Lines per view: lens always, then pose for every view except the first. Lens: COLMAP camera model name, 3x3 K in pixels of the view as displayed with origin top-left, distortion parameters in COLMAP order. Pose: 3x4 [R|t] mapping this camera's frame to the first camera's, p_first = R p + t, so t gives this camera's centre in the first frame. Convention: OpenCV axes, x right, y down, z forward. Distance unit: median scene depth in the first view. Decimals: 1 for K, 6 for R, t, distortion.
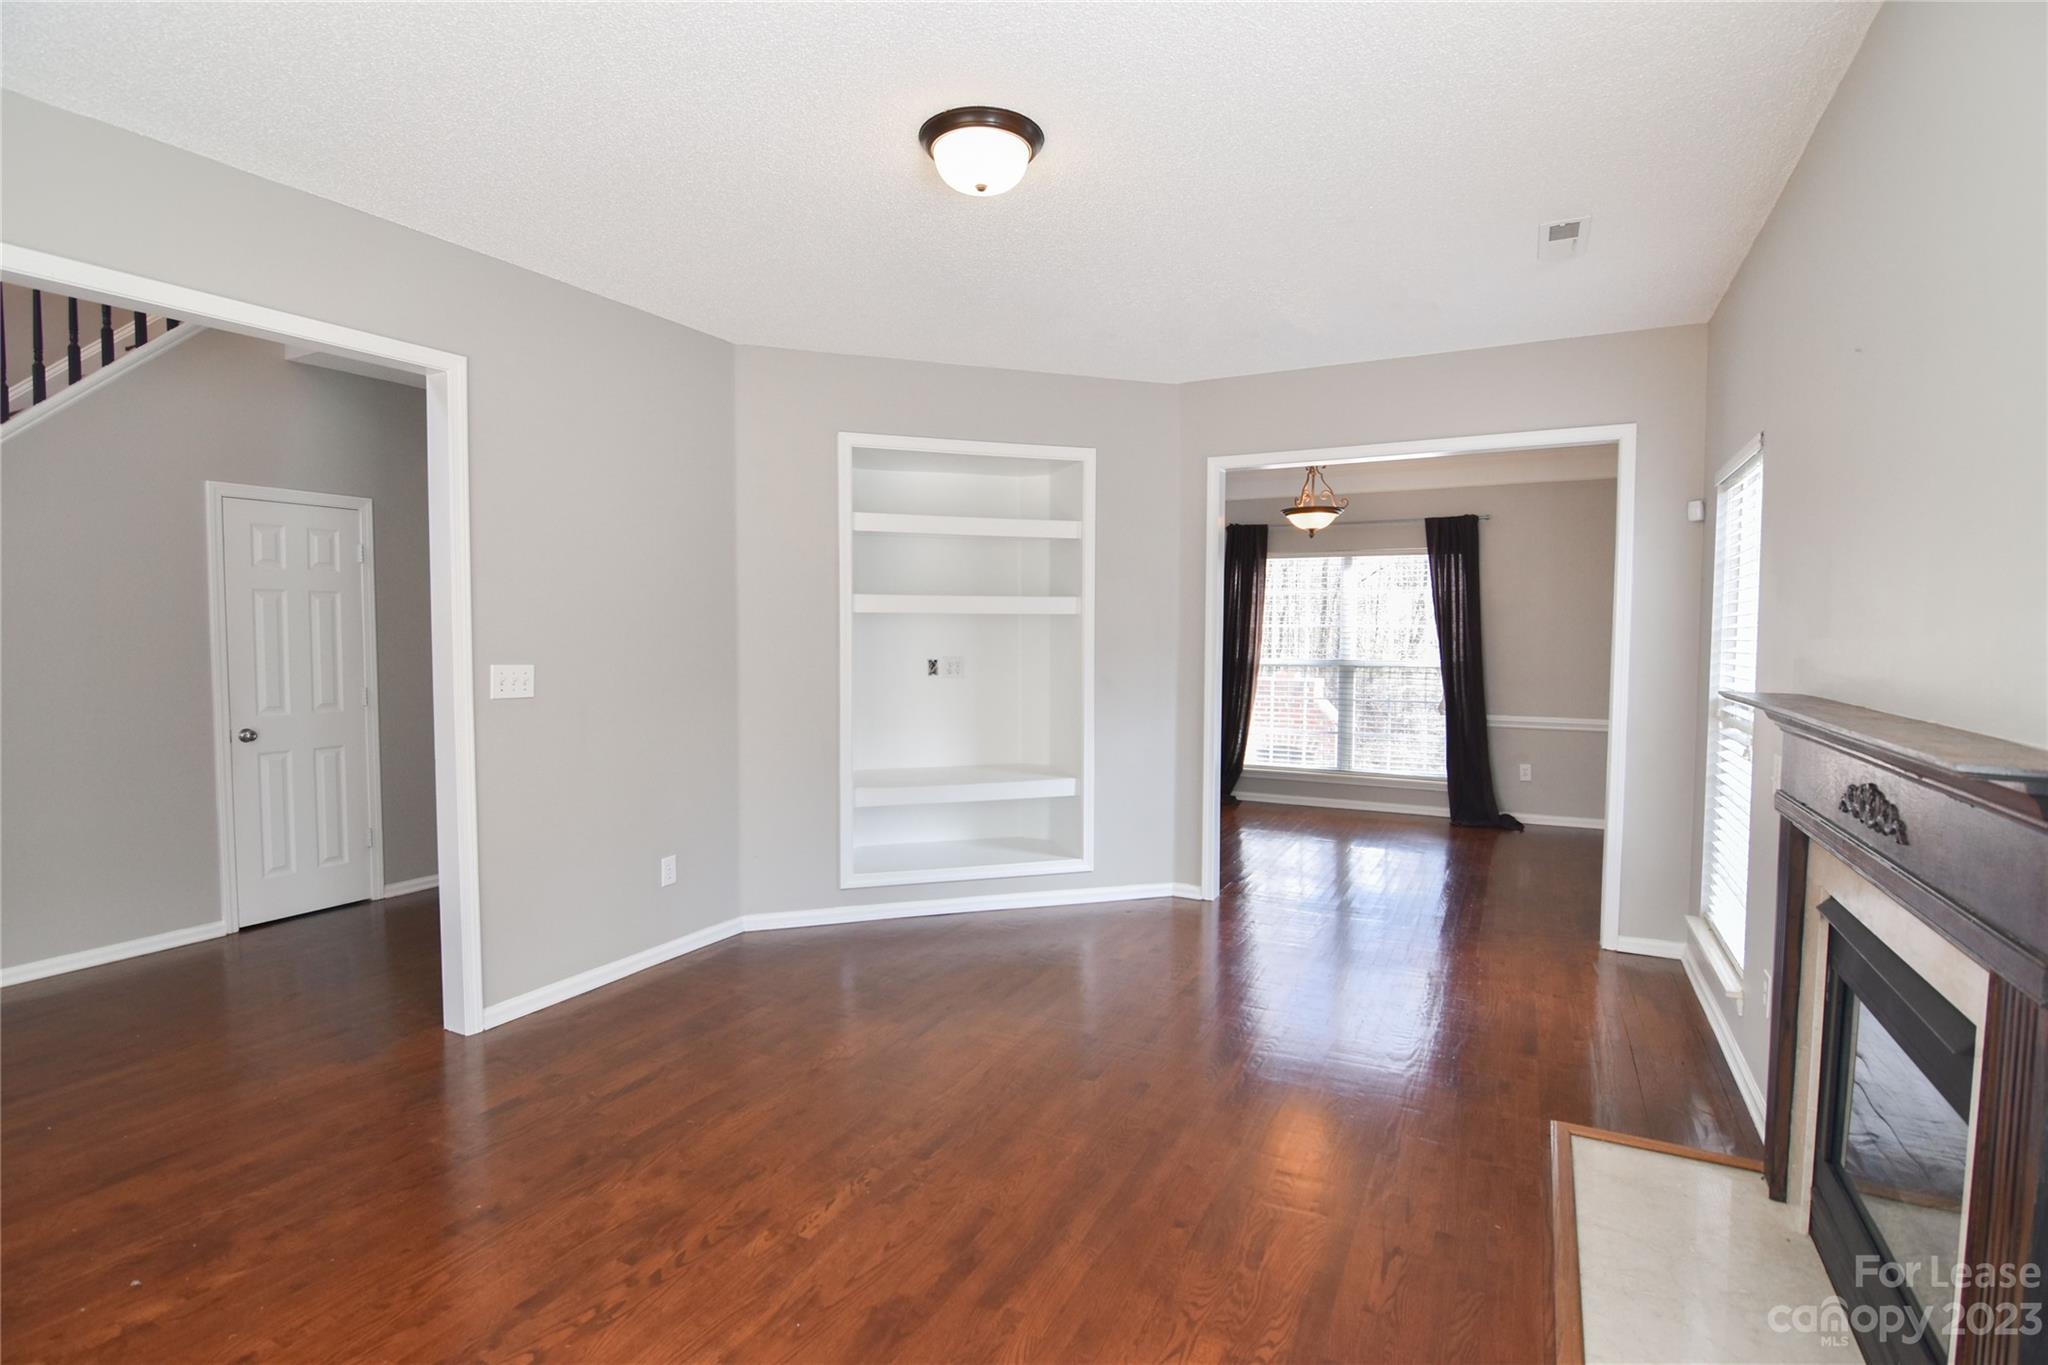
lens RADIAL K [[999.4, 0, 1027.6], [0, 999.4, 679.1], [0, 0, 1]] dist [-0.004587, -0.005177]
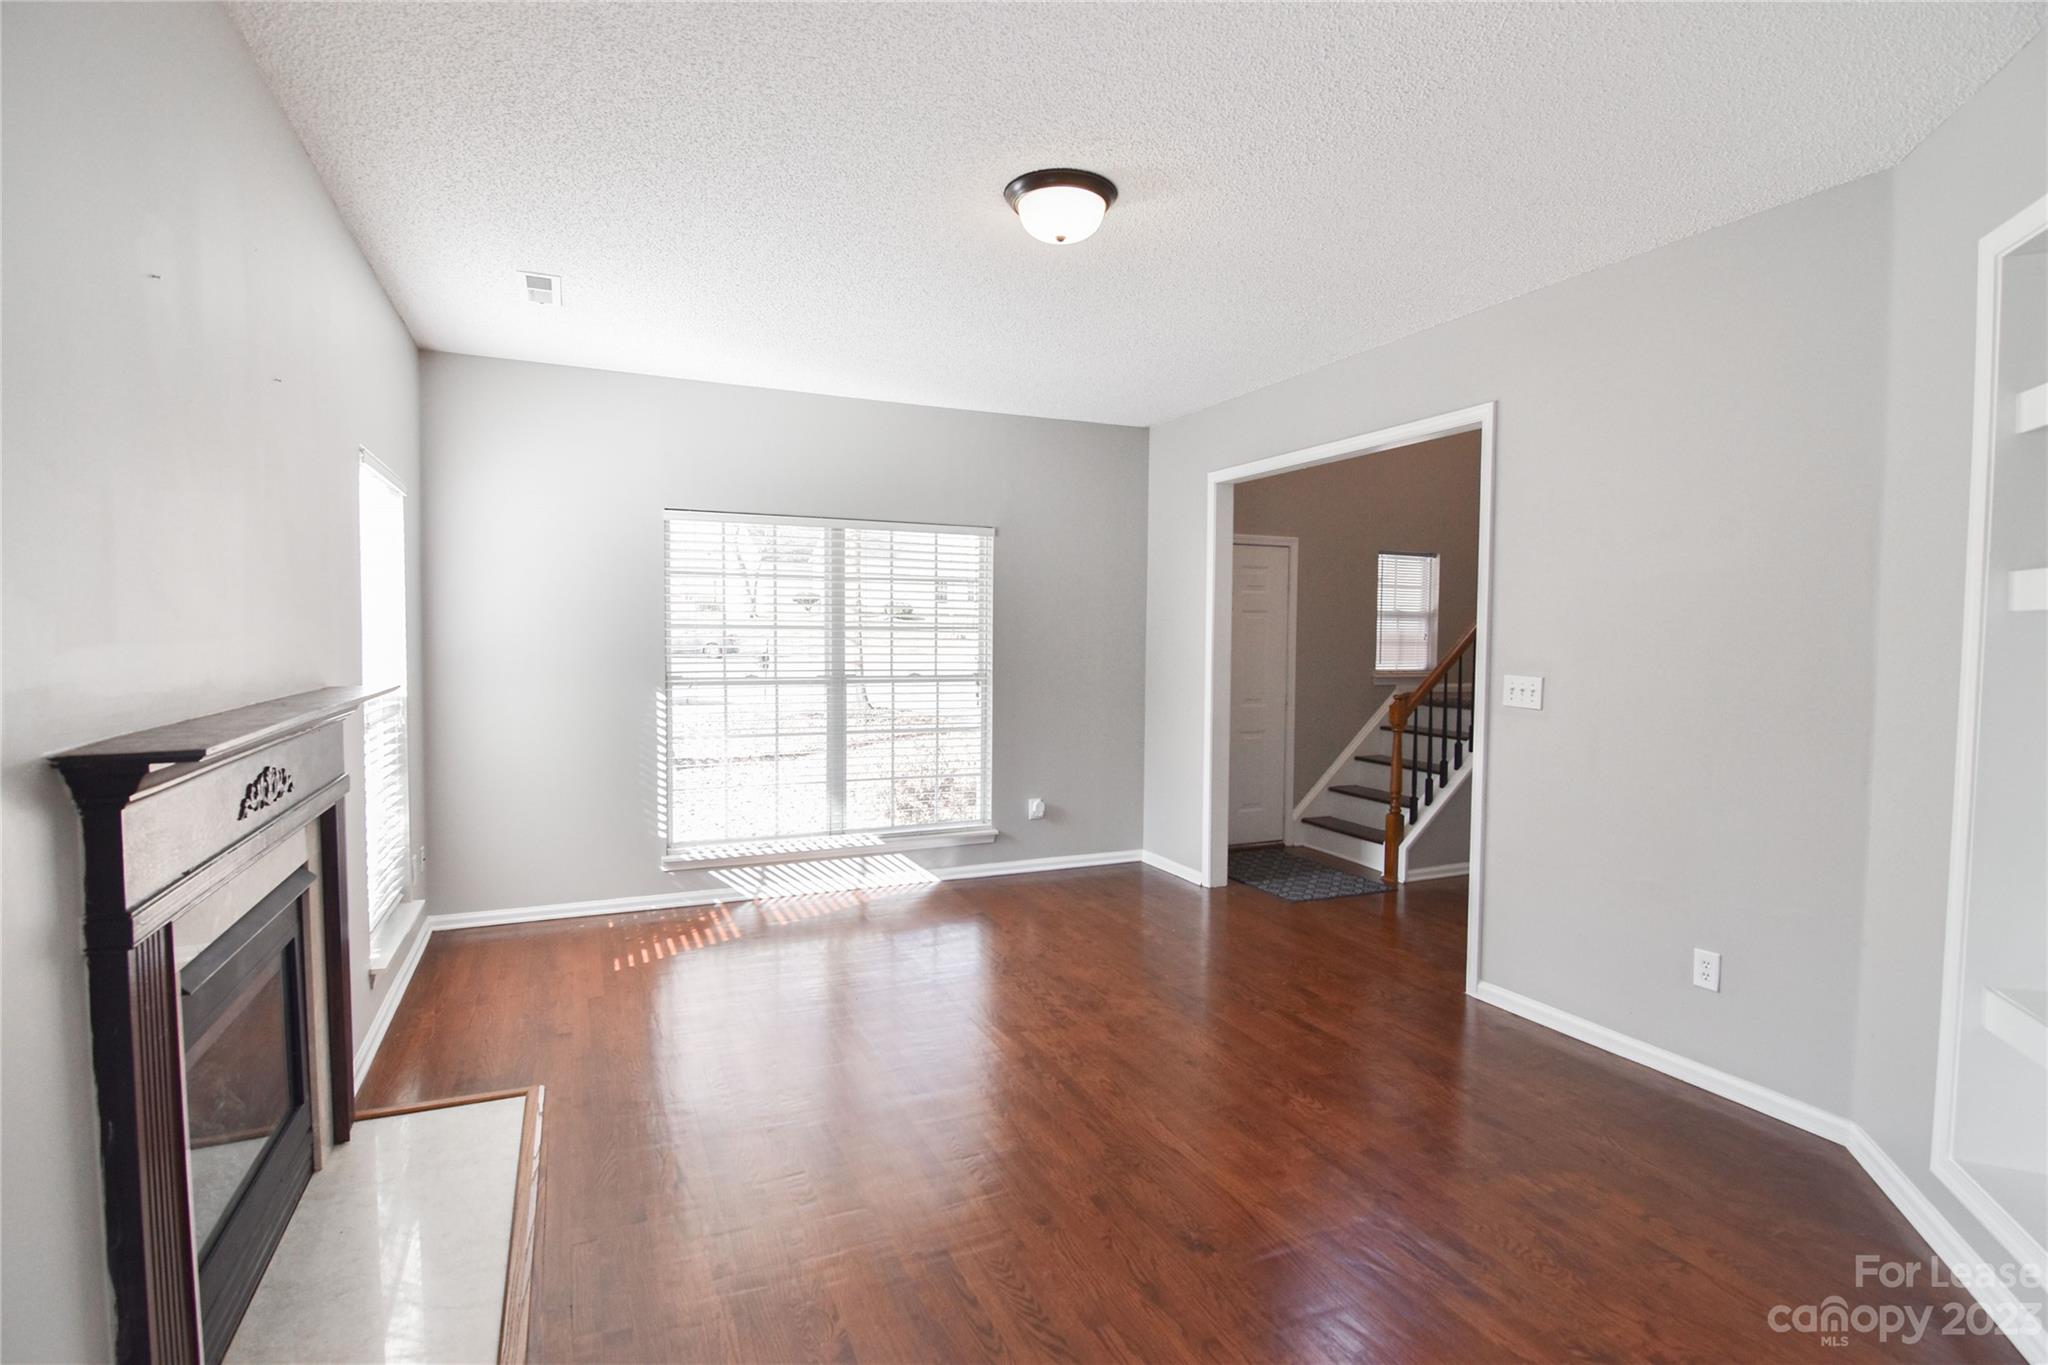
lens RADIAL K [[999.4, 0, 1027.4], [0, 999.4, 678.7], [0, 0, 1]] dist [-0.004587, -0.005177]
pose [[-0.627665, 0.024141, -0.778109, 0.858739], [-0.050459, 0.996156, 0.071609, -0.080651], [0.776847, 0.084209, -0.624034, 1.727202]]
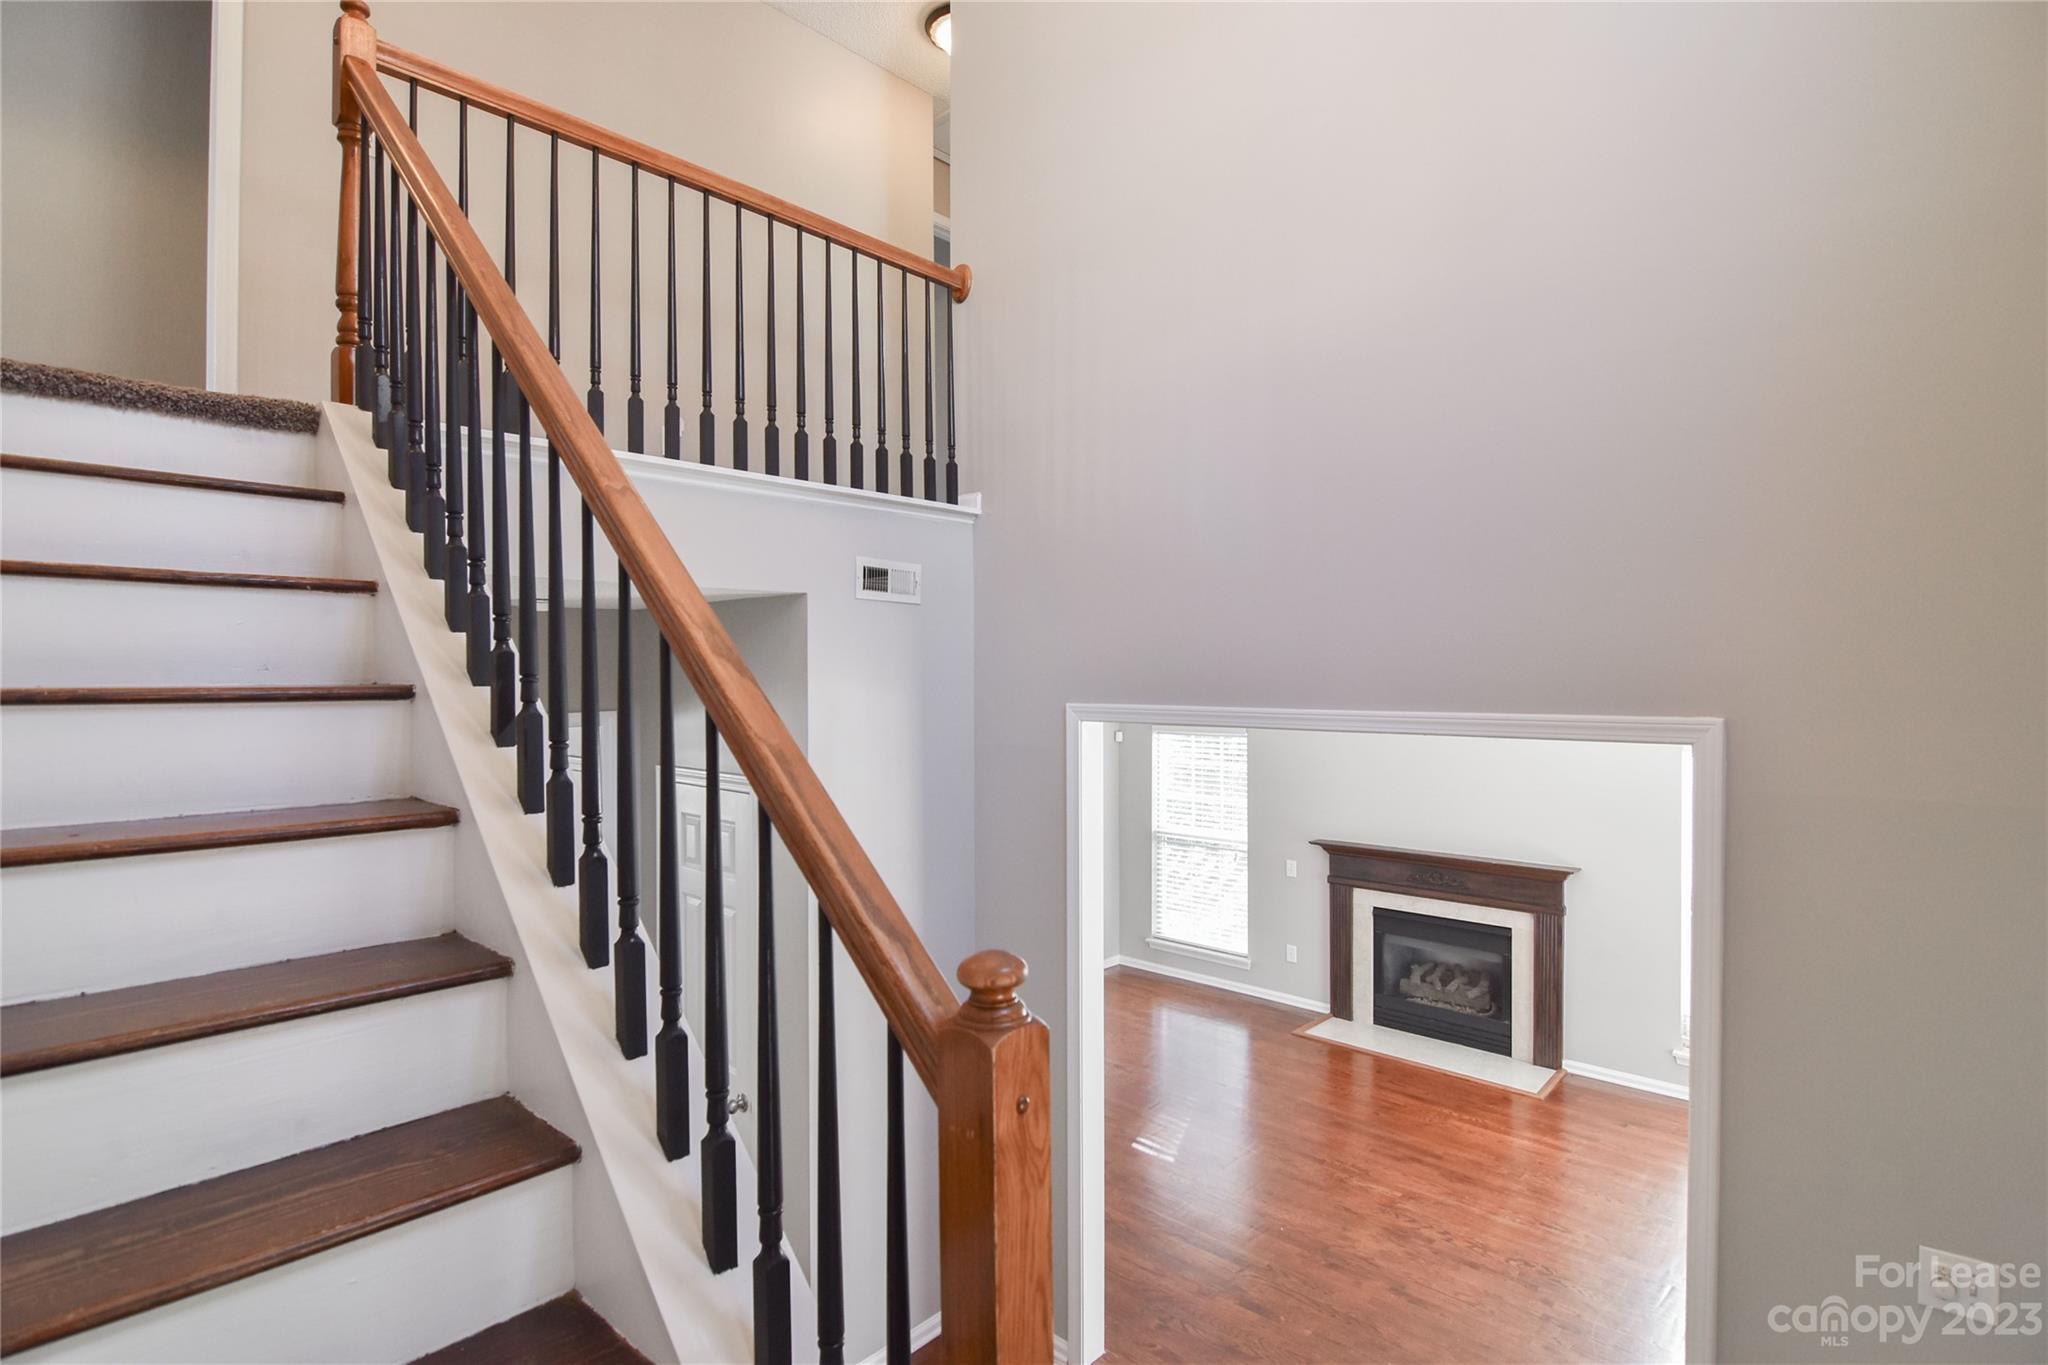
lens RADIAL K [[999.4, 0, 1031.9], [0, 999.4, 684.8], [0, 0, 1]] dist [-0.004587, -0.005177]
pose [[0.270934, -0.017045, 0.962447, -2.103456], [0.058319, 0.998297, 0.001263, -0.457945], [-0.960830, 0.055787, 0.271466, 1.003451]]
